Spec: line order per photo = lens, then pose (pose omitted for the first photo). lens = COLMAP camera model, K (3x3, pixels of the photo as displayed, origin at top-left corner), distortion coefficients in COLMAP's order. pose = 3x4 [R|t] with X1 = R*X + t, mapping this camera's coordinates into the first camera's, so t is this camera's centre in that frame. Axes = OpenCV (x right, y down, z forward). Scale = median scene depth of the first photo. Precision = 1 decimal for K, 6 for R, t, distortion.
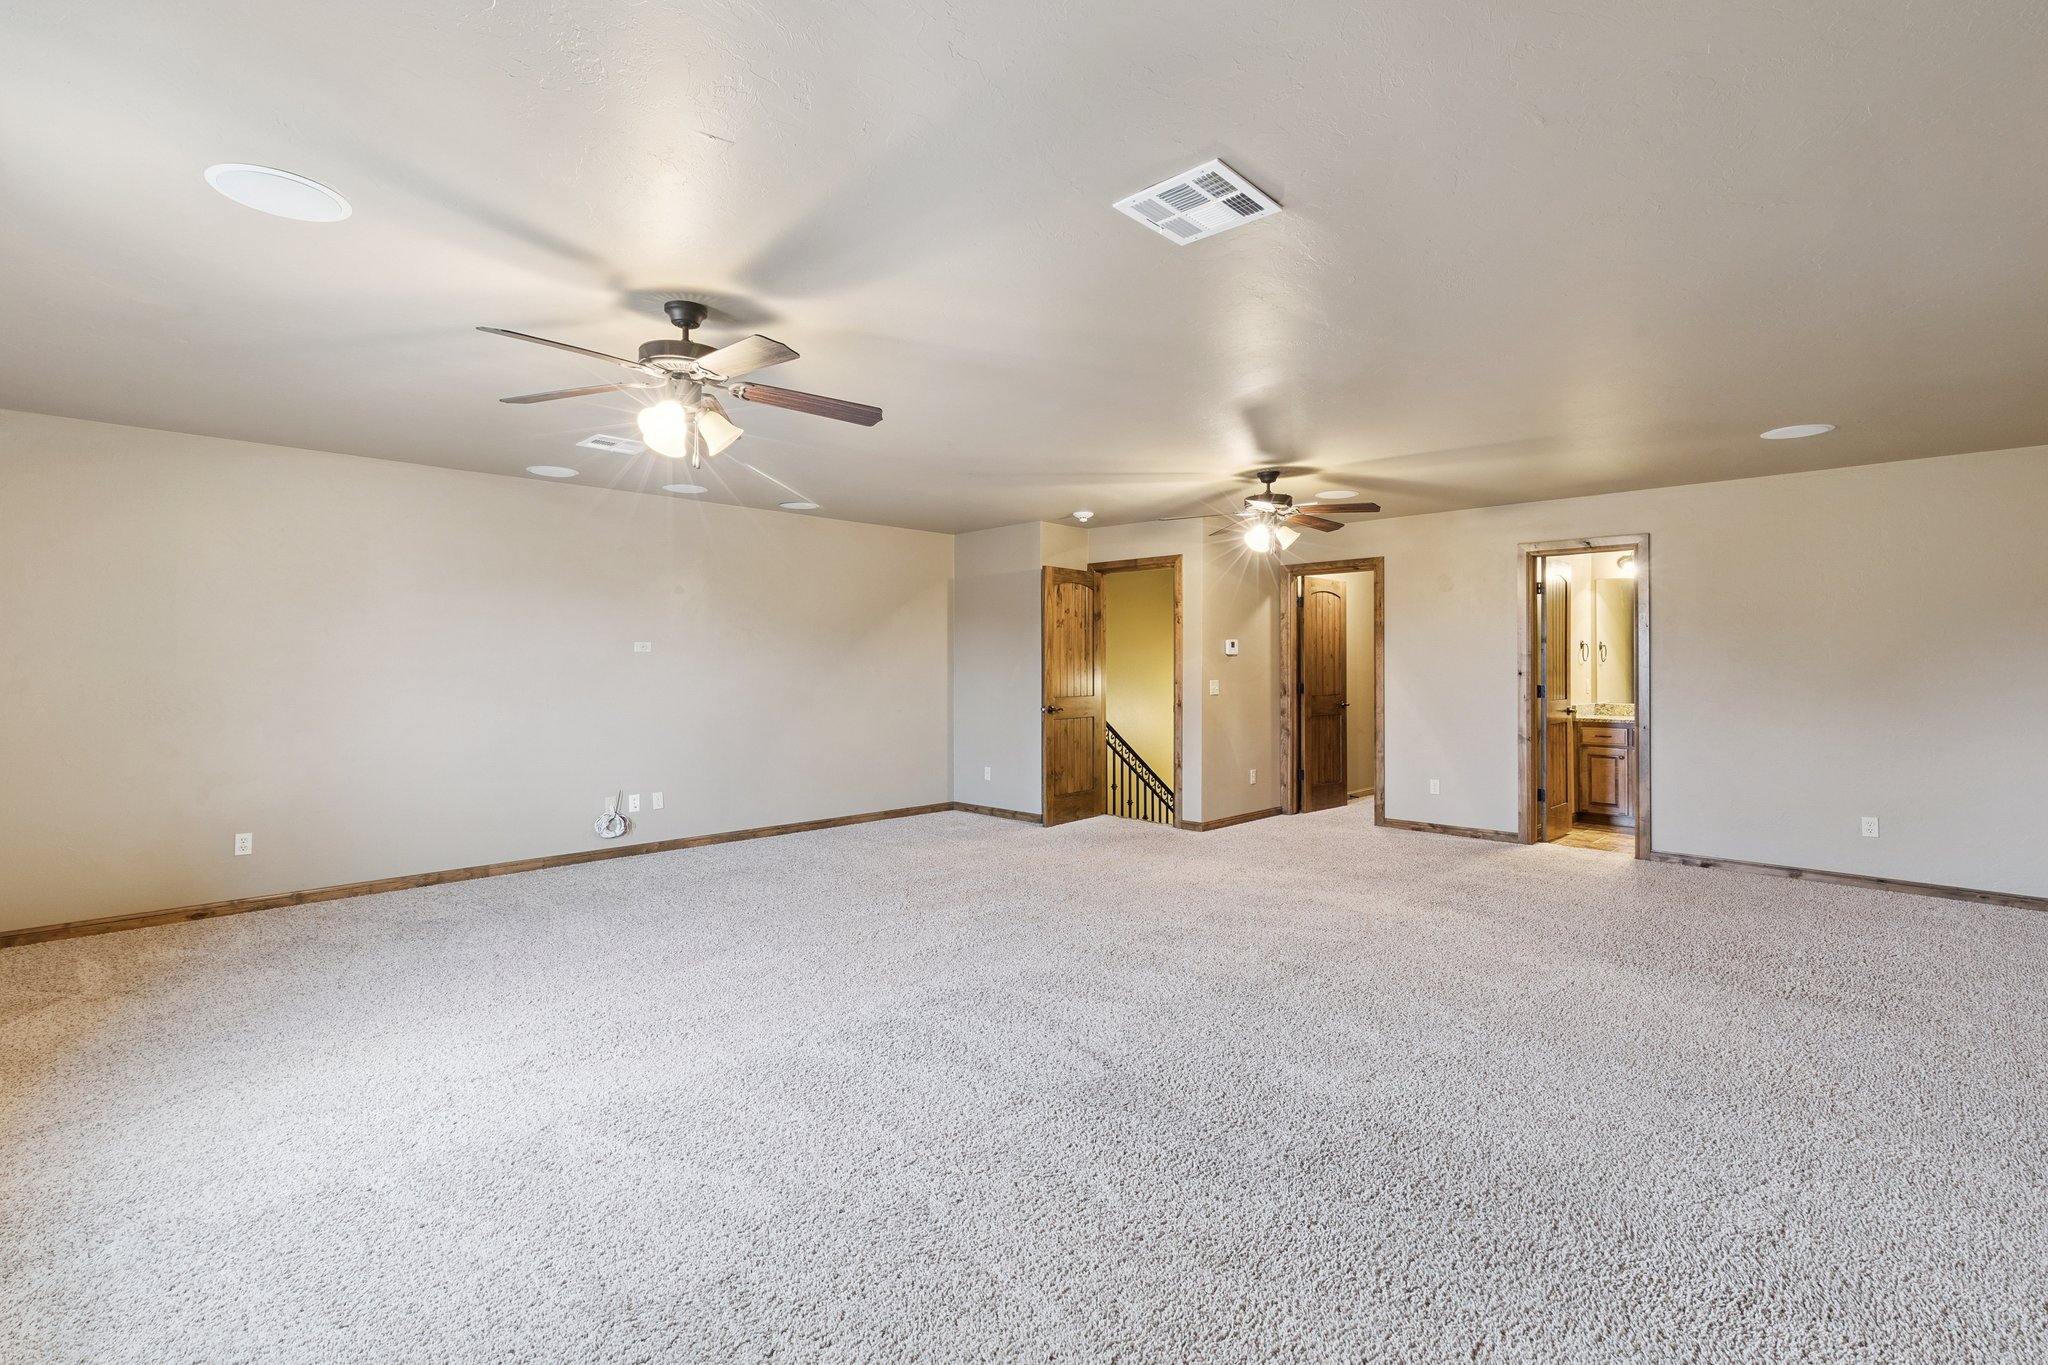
lens RADIAL K [[928.7, 0, 1026.9], [0, 928.7, 673.3], [0, 0, 1]] dist [0.017105, -0.000612]
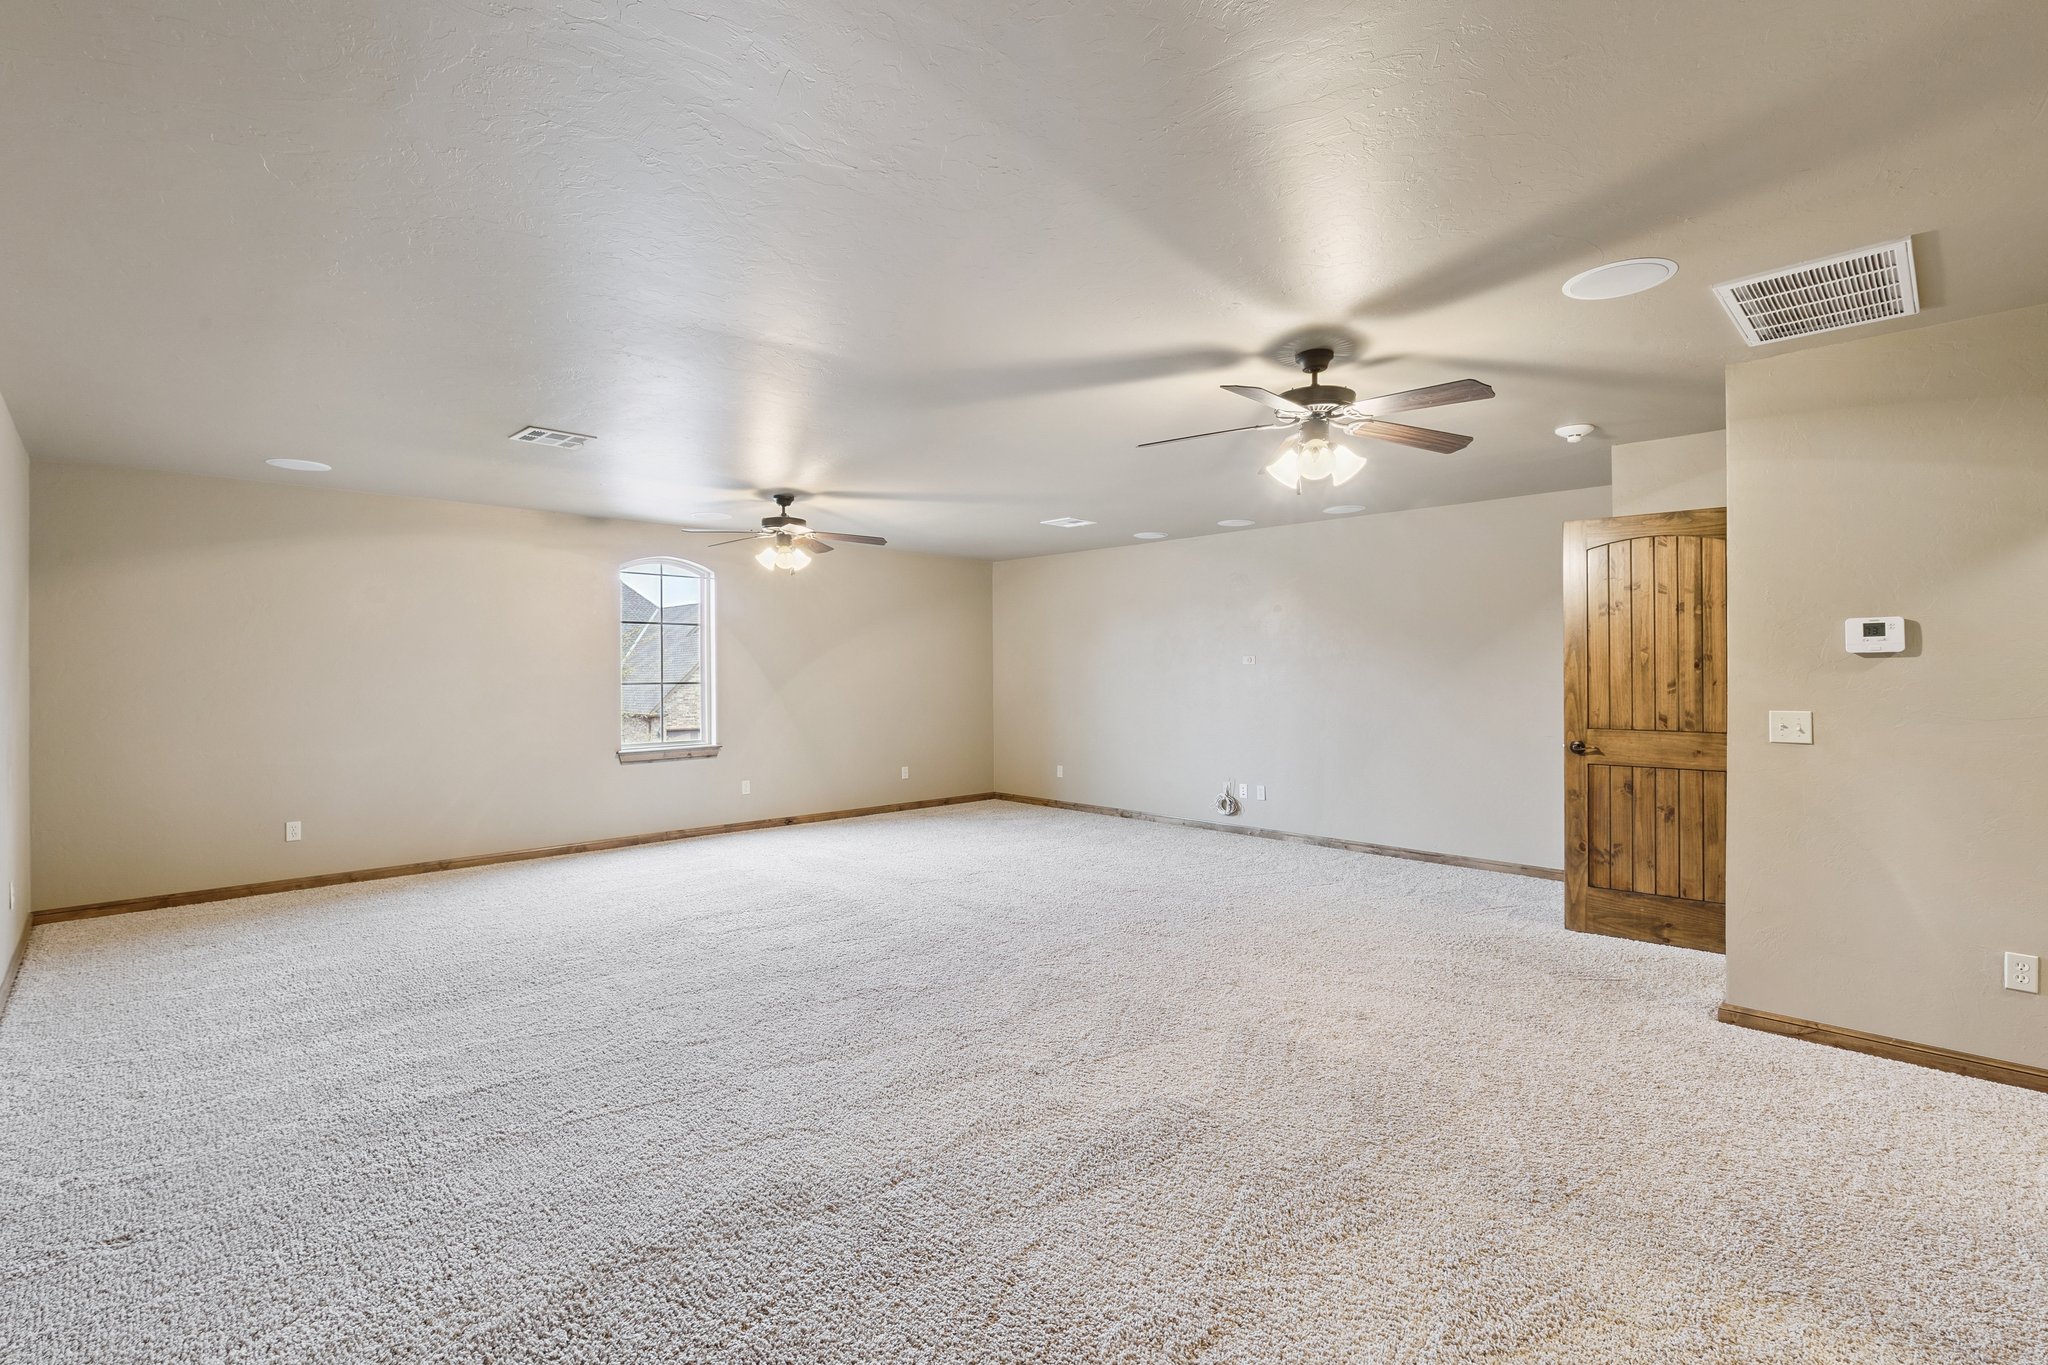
lens RADIAL K [[921.8, 0, 1025.5], [0, 921.8, 661.4], [0, 0, 1]] dist [0.013141, 0.000144]
pose [[0.001056, -0.013456, -0.999909, 0.718594], [-0.007642, 0.999880, -0.013463, -0.008520], [0.999970, 0.007656, 0.000953, 0.675612]]
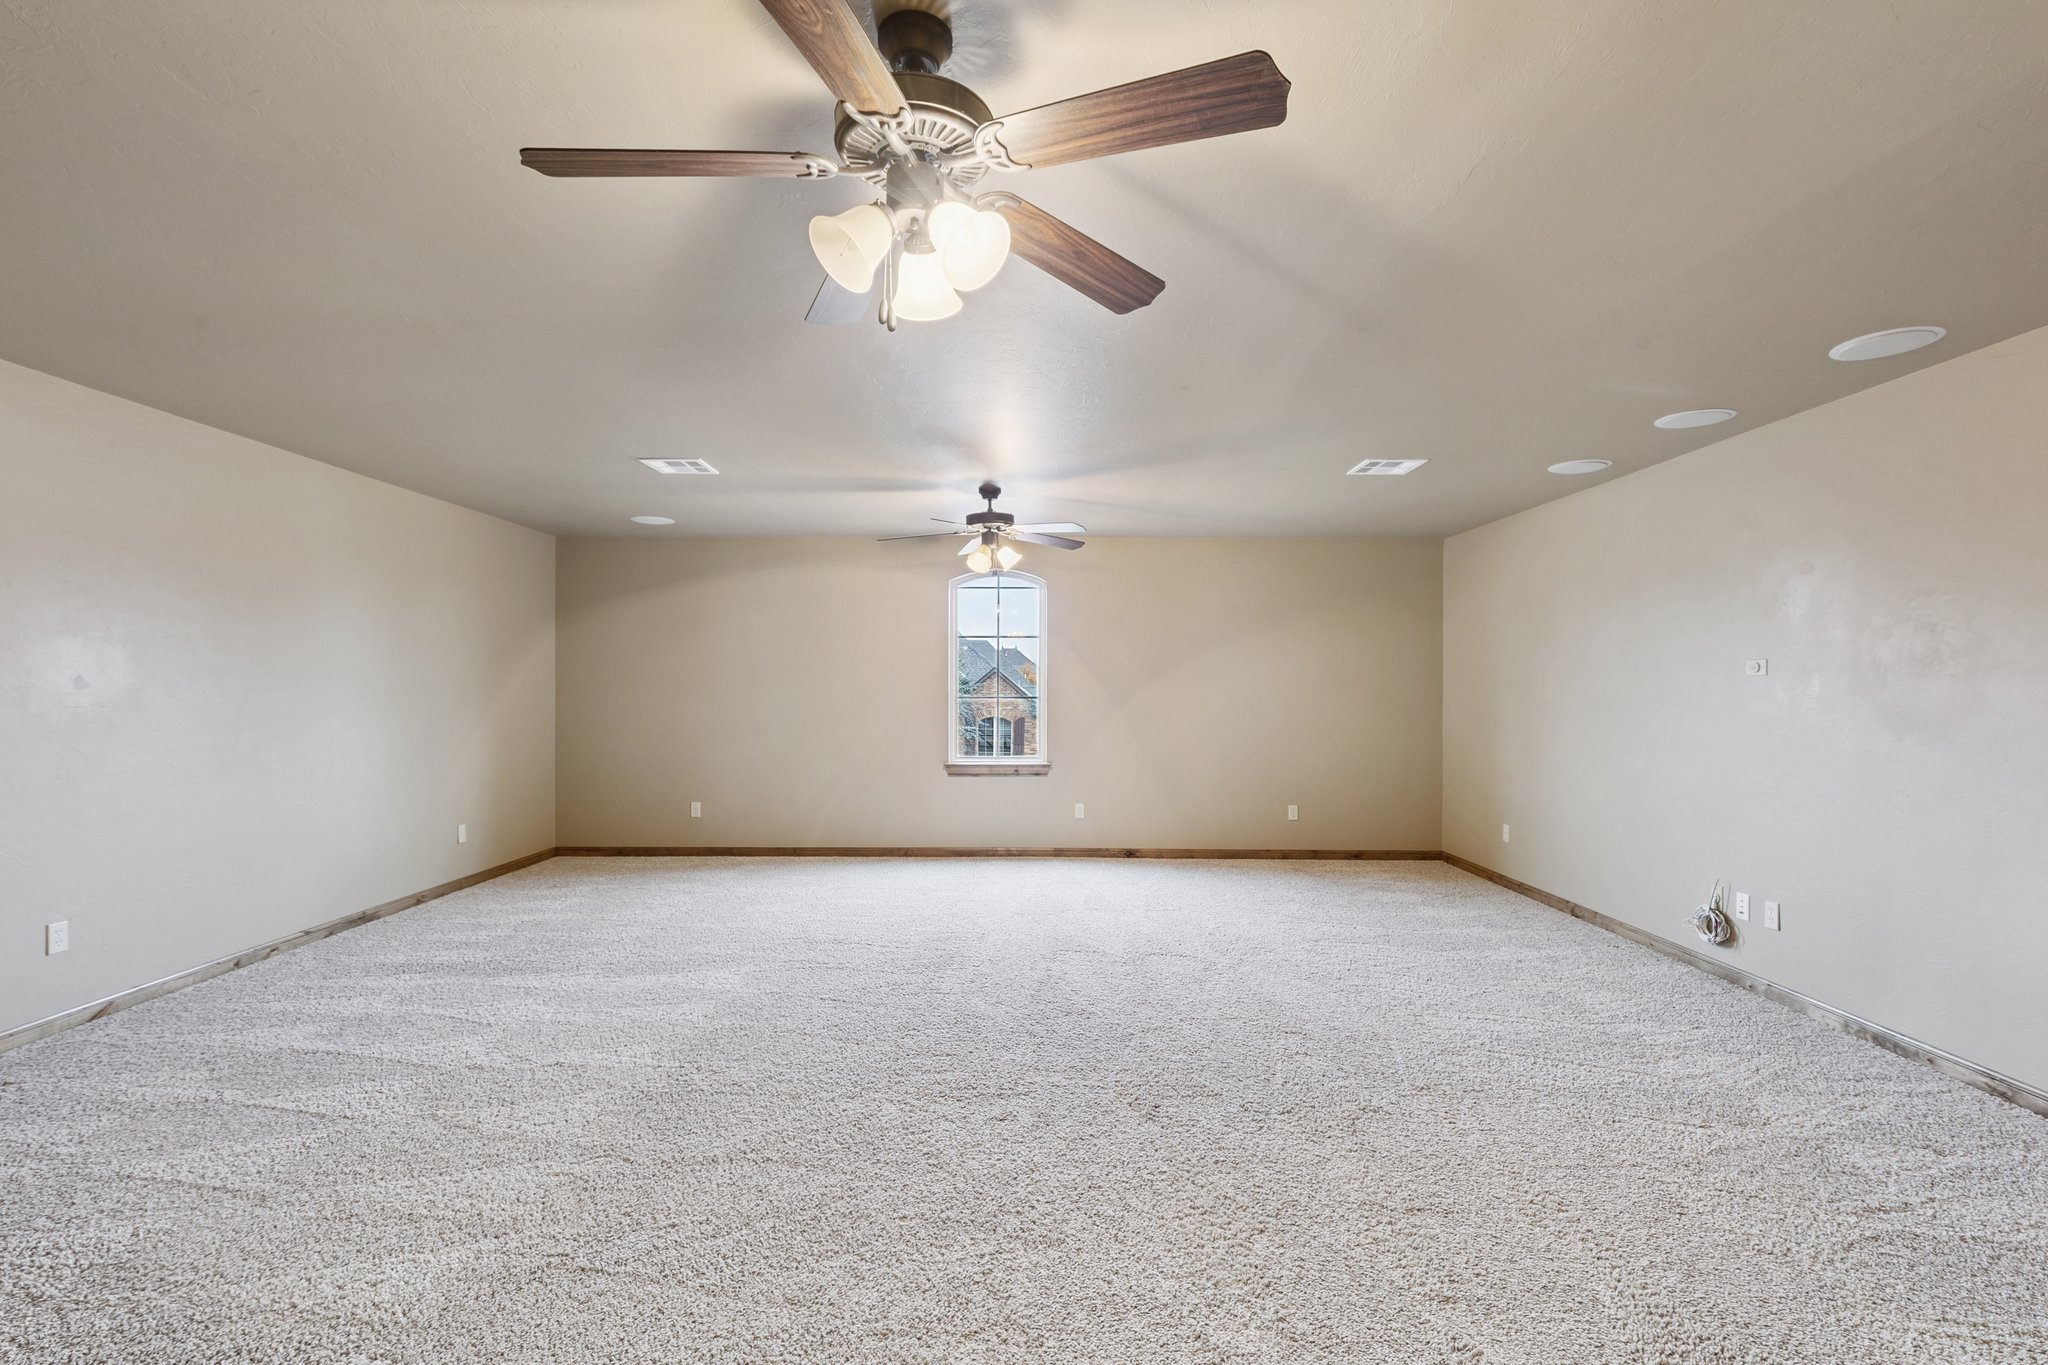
lens RADIAL K [[925.0, 0, 1024.0], [0, 925.0, 682.5], [0, 0, 1]] dist [0.012412, -0.000715]
pose [[-0.695998, -0.008873, -0.717989, 0.376413], [-0.011333, 0.999935, -0.001372, -0.010214], [0.717954, 0.007182, -0.696053, 1.026541]]
